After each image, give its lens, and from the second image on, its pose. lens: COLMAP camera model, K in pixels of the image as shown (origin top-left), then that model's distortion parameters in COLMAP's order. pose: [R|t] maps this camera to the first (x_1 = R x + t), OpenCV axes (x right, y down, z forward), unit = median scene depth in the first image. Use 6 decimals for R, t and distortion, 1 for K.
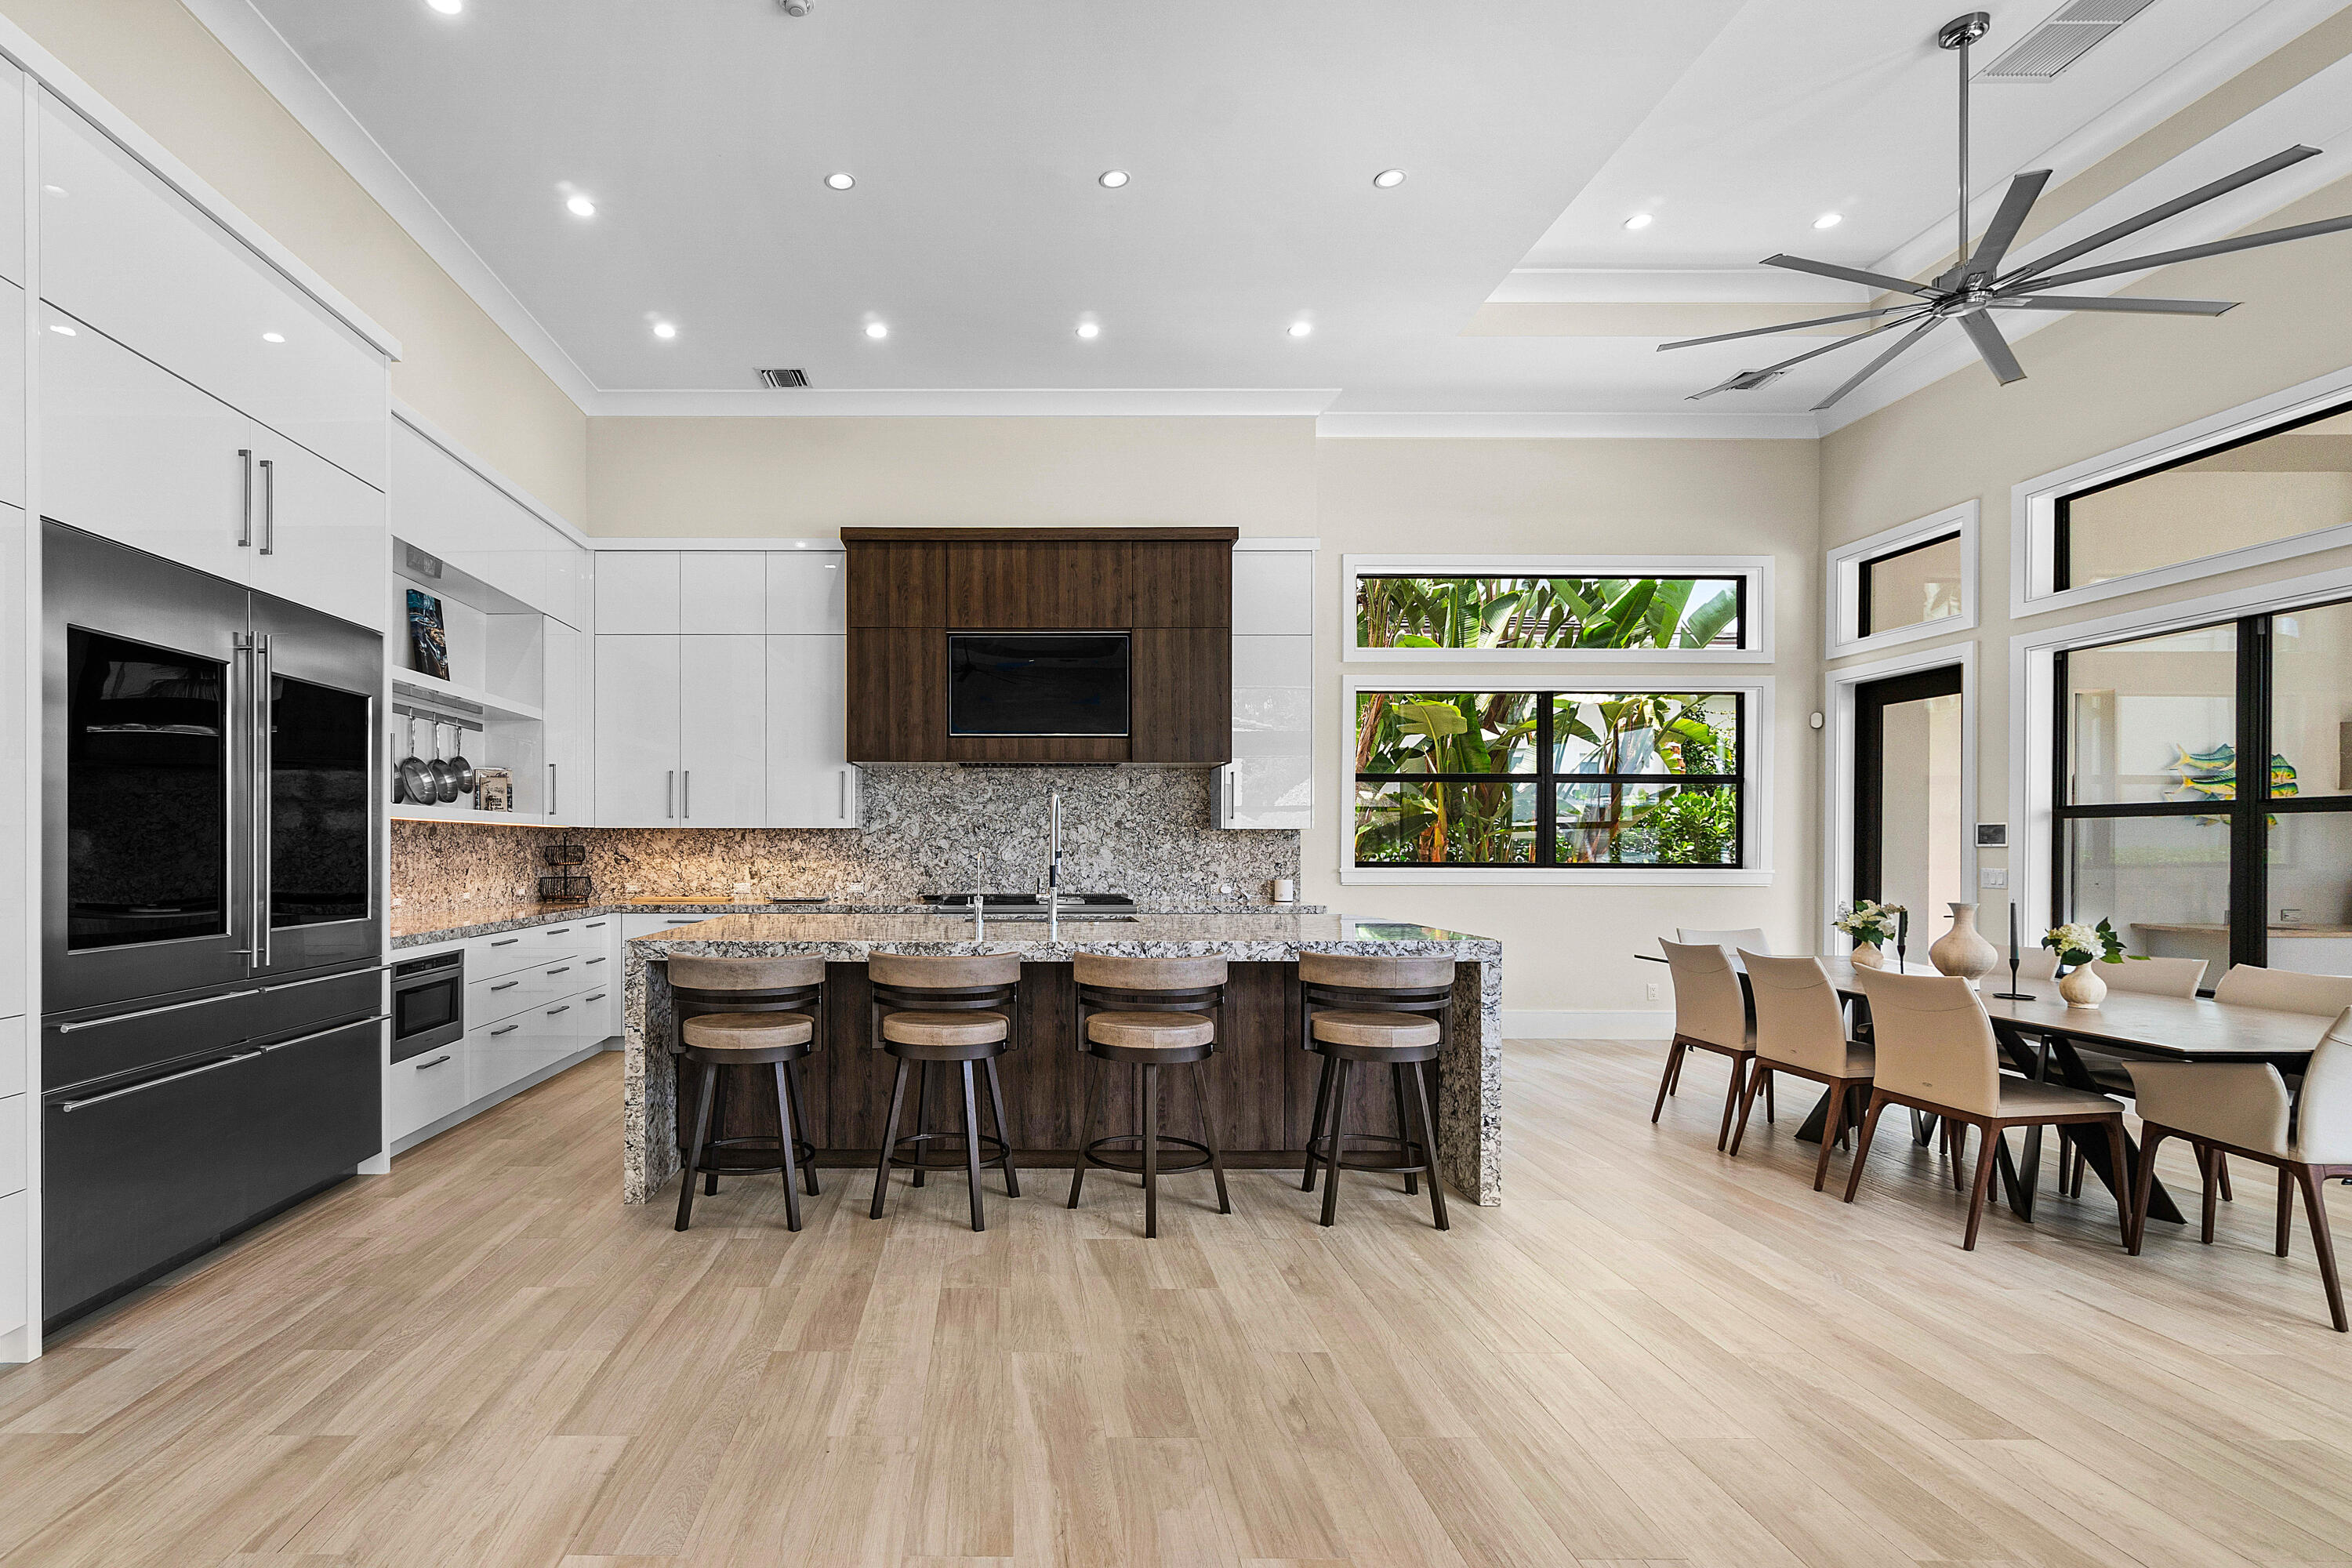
lens RADIAL K [[1061.3, 0, 1033.6], [0, 1061.3, 840.2], [0, 0, 1]] dist [-0.006629, 0.001259]
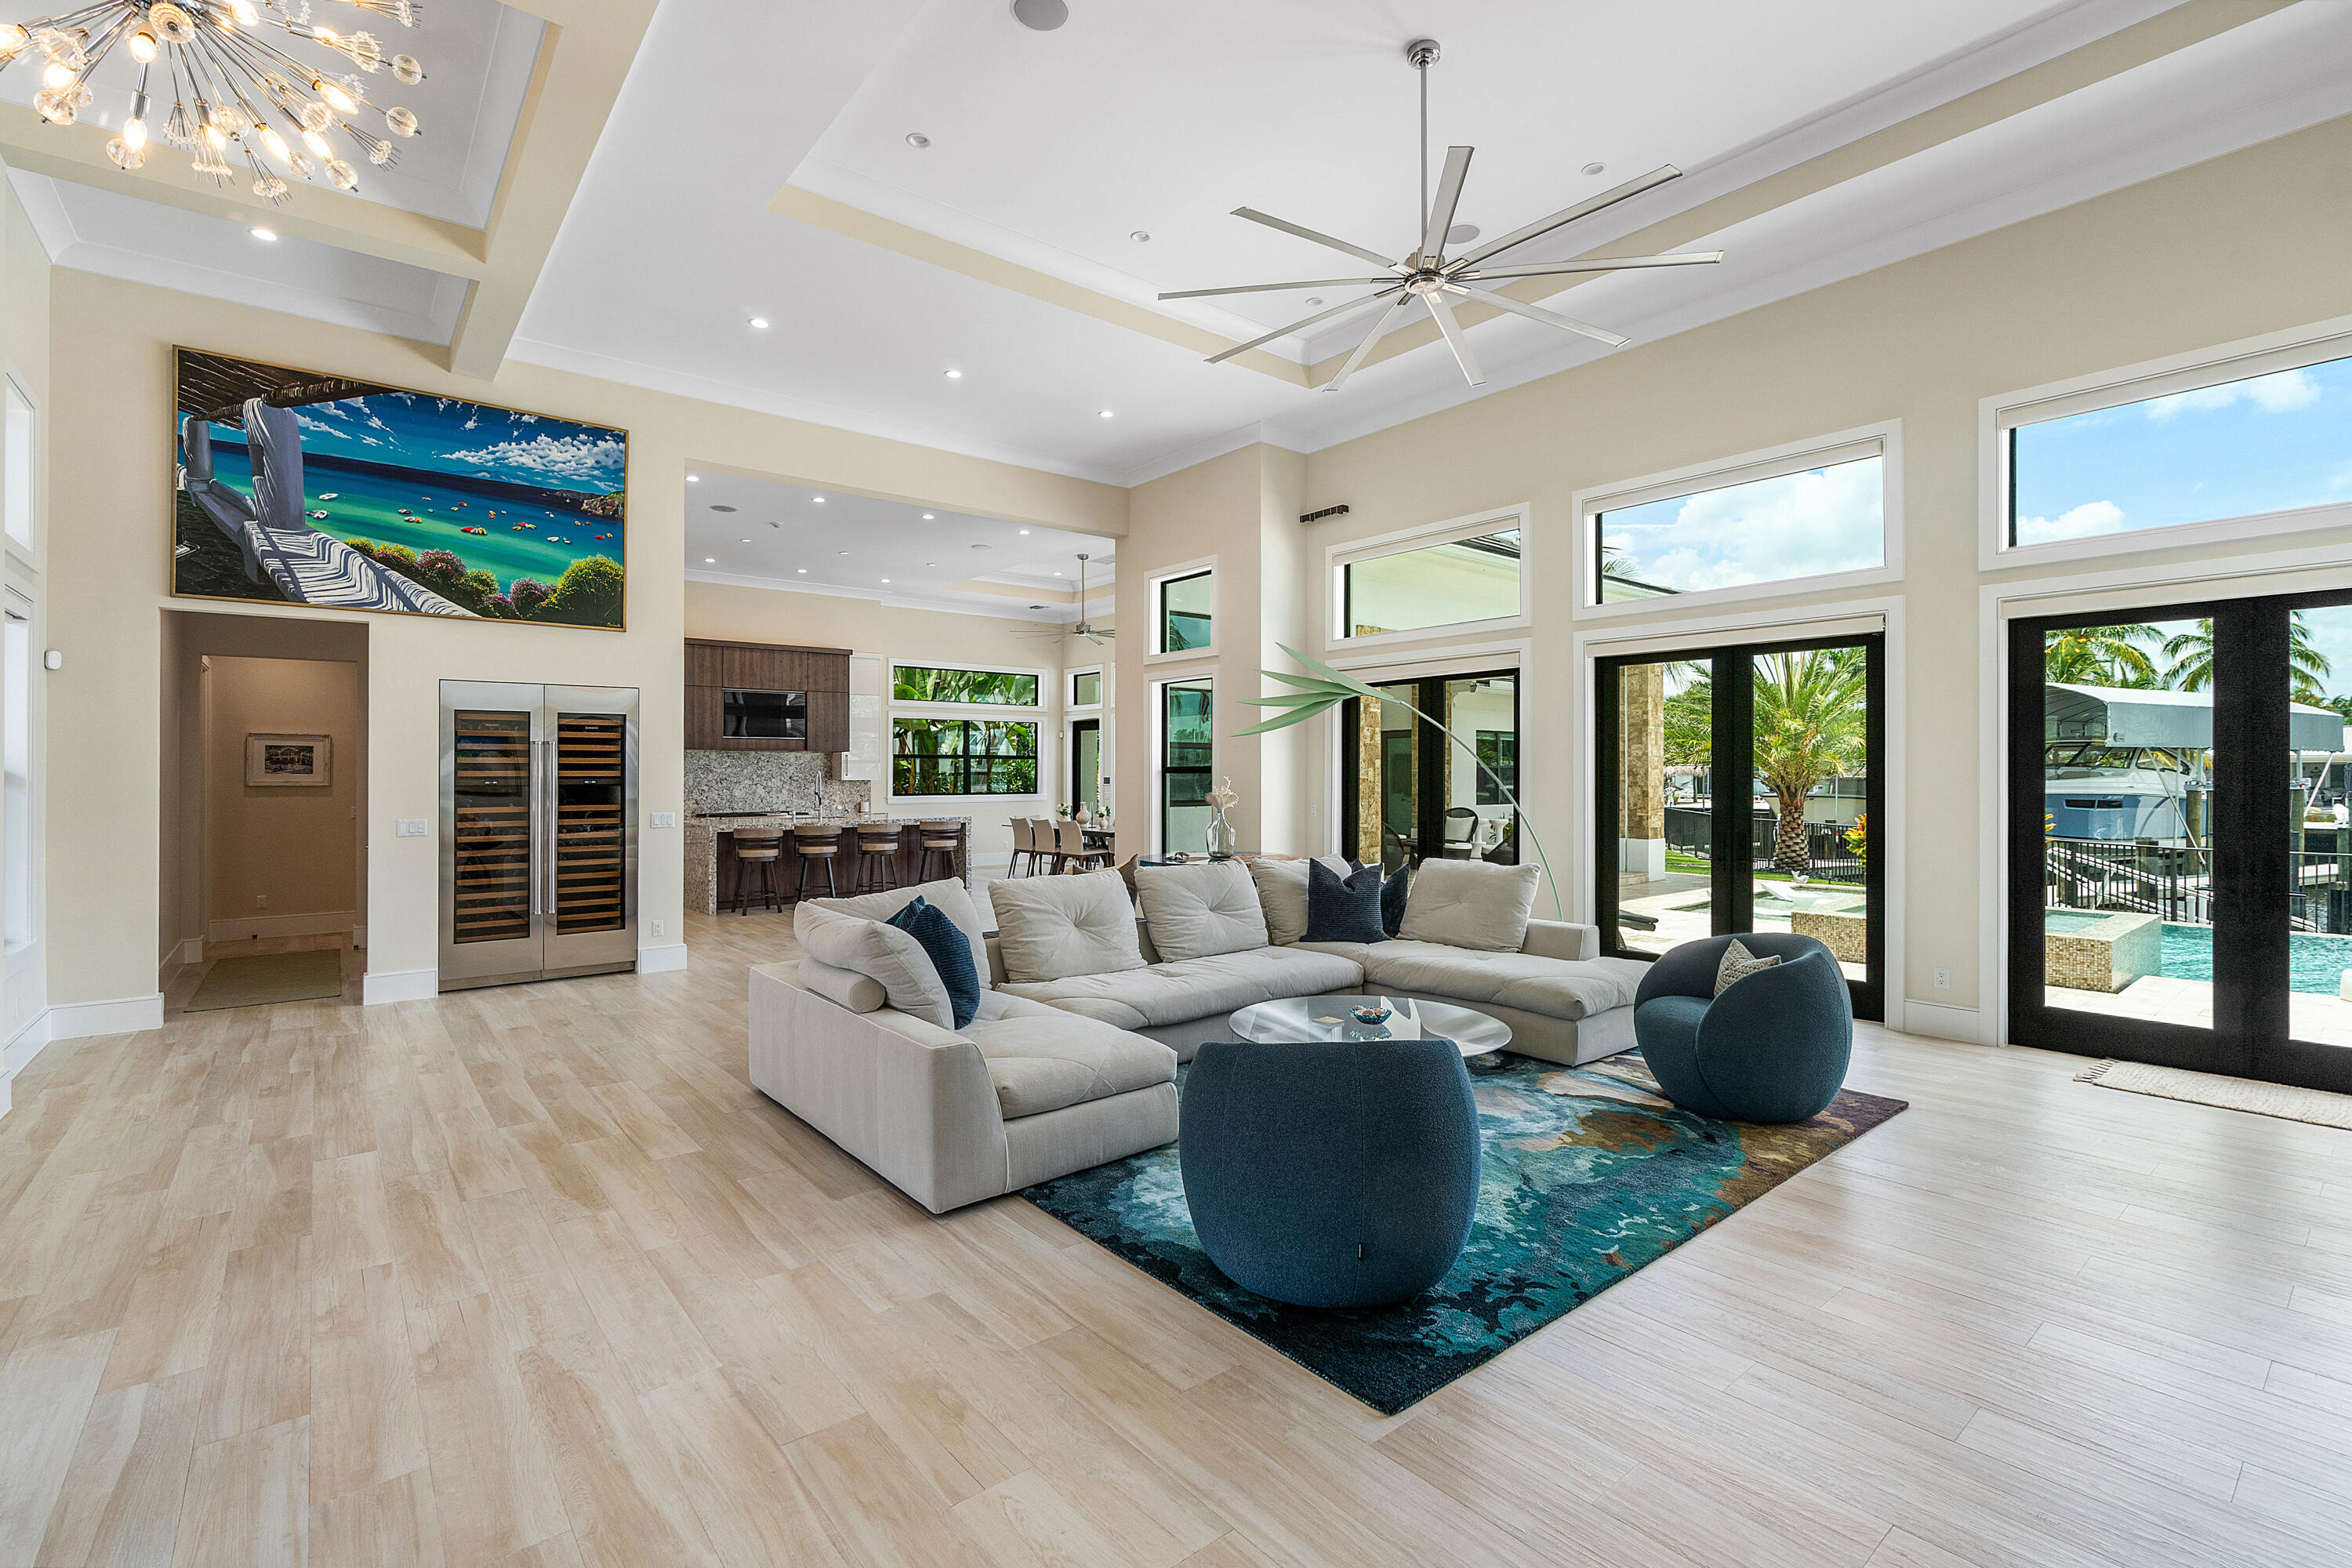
lens RADIAL K [[1061.3, 0, 1188.8], [0, 1061.3, 748.5], [0, 0, 1]] dist [-0.006629, 0.001259]
pose [[0.755345, 0.011038, 0.655235, -0.772546], [-0.001578, 0.999886, -0.015025, -0.045633], [-0.655326, 0.010314, 0.755276, -1.240917]]
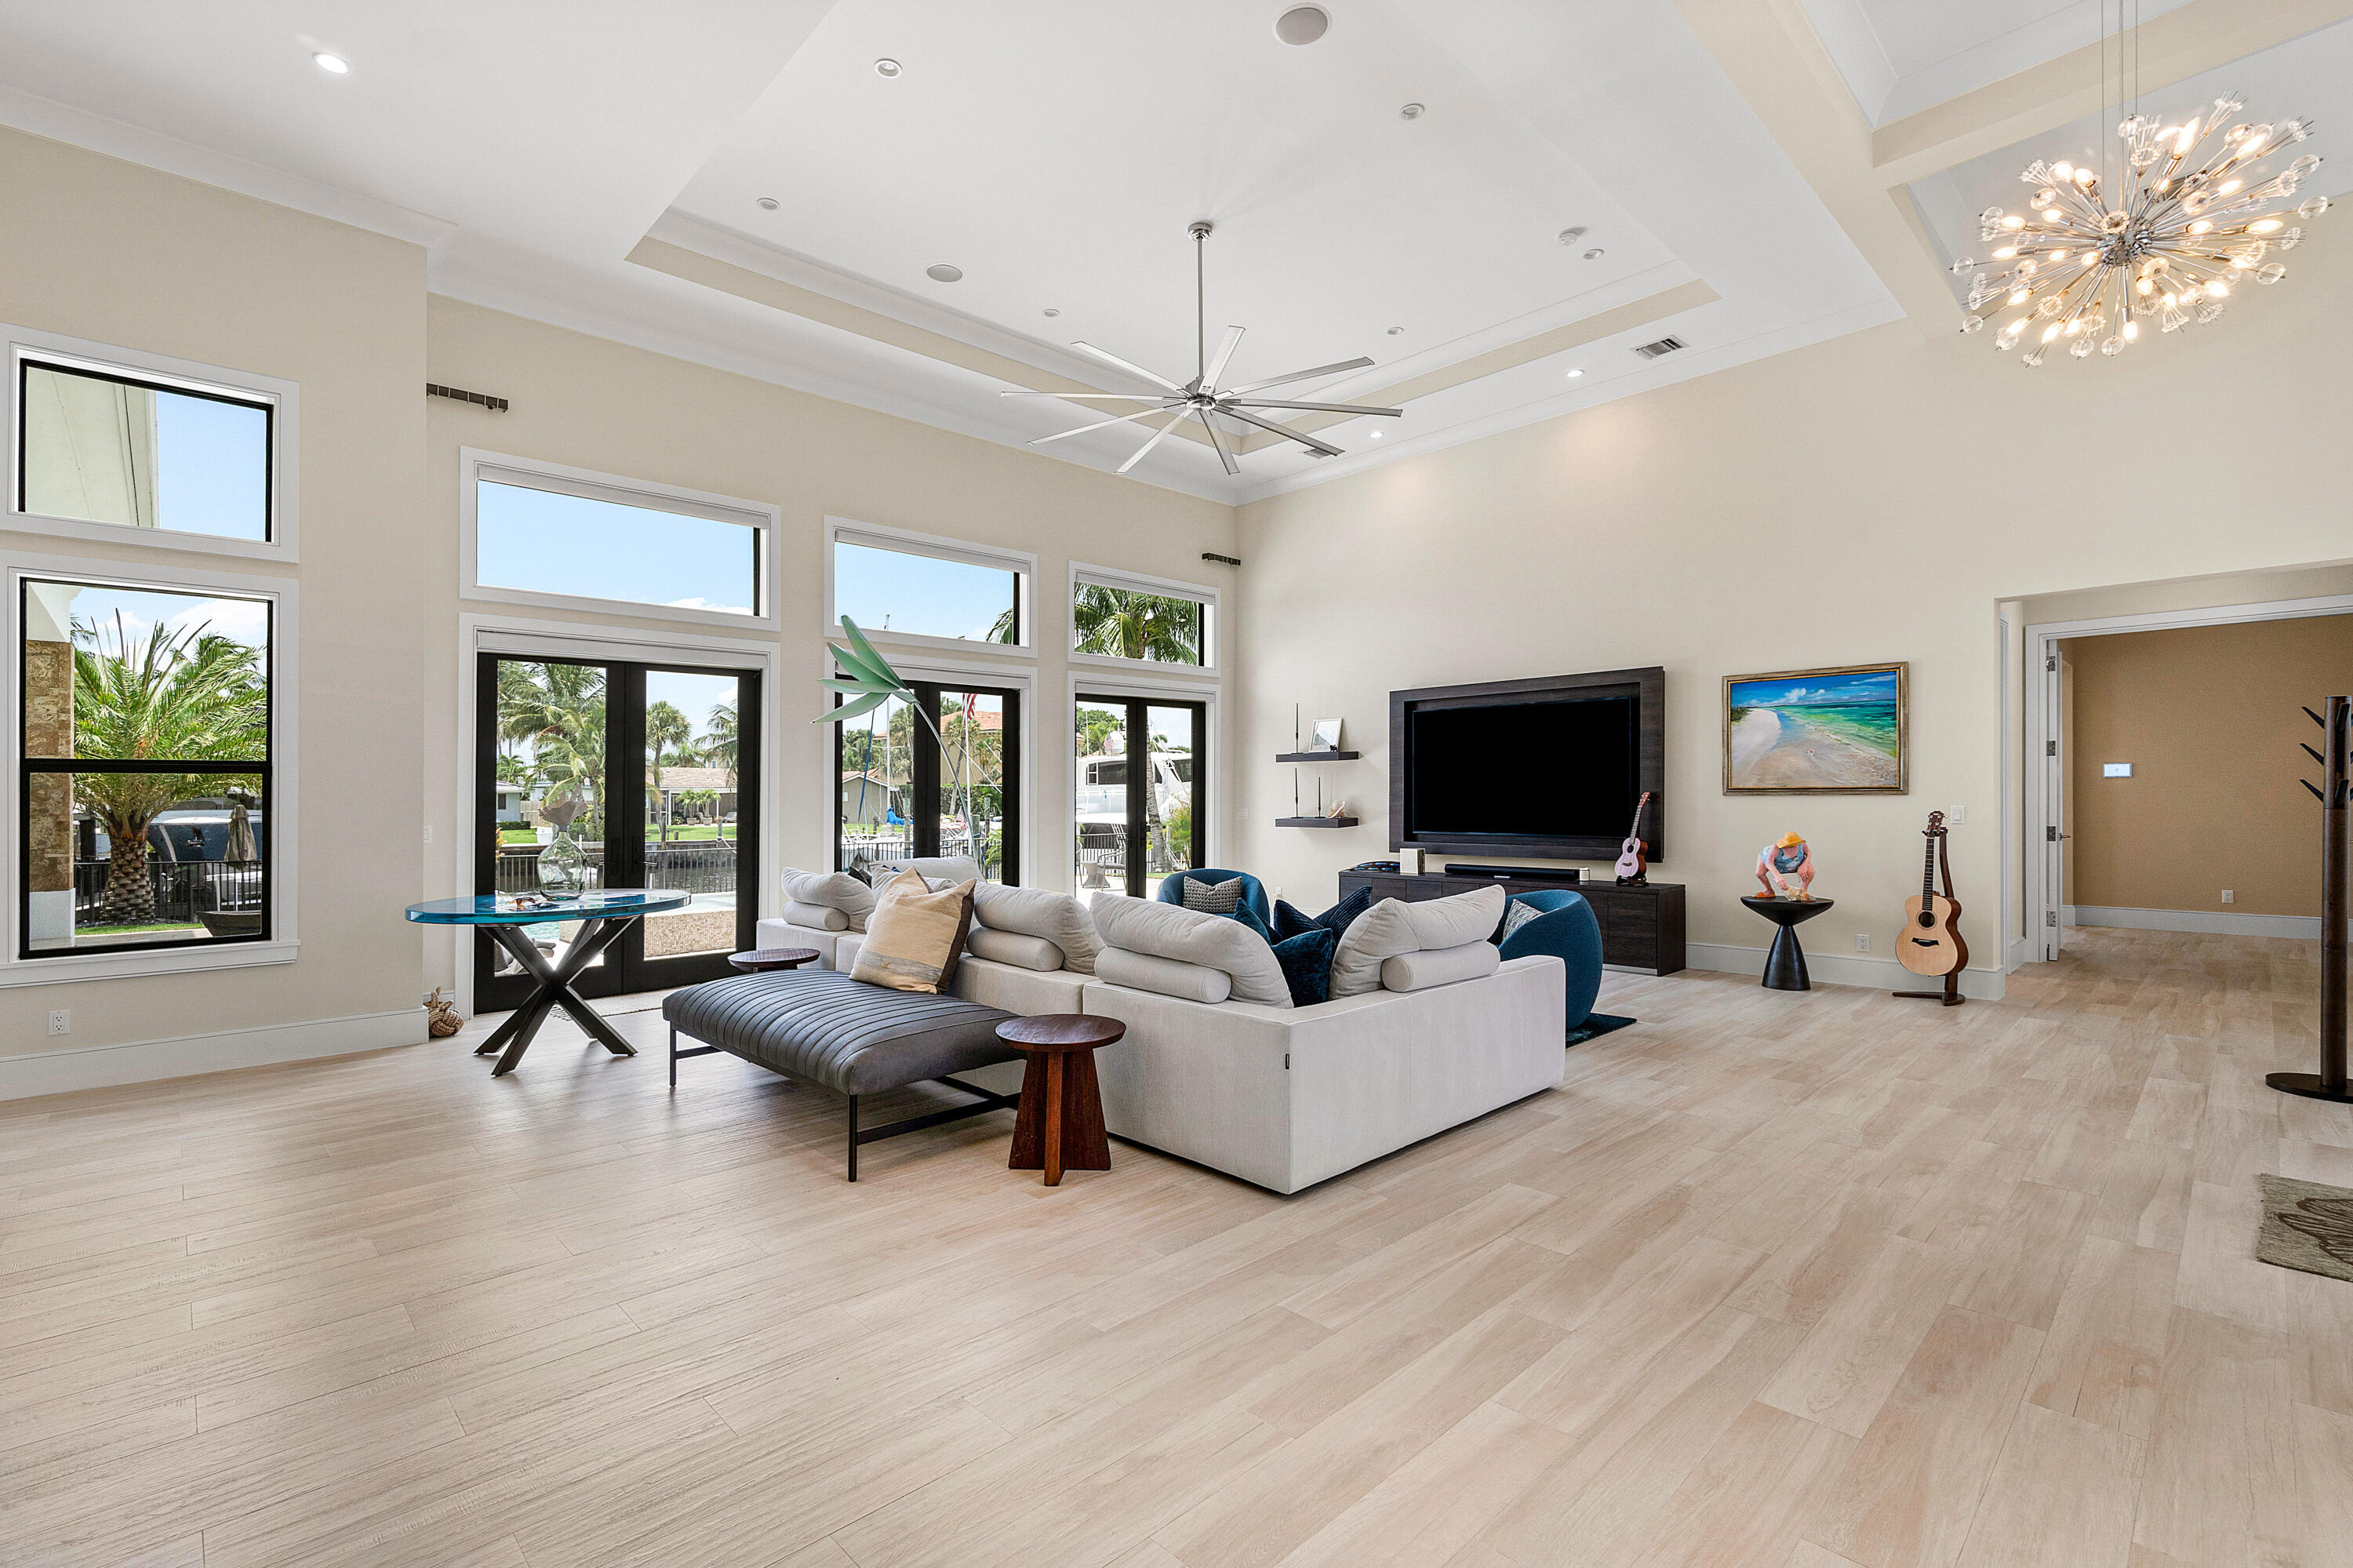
lens RADIAL K [[1061.8, 0, 1150.3], [0, 1061.8, 793.9], [0, 0, 1]] dist [-0.006629, 0.001259]
pose [[-0.707563, 0.008792, 0.706595, -0.832486], [0.003014, 0.999951, -0.009424, -0.005472], [-0.706644, -0.004538, -0.707555, 0.033788]]
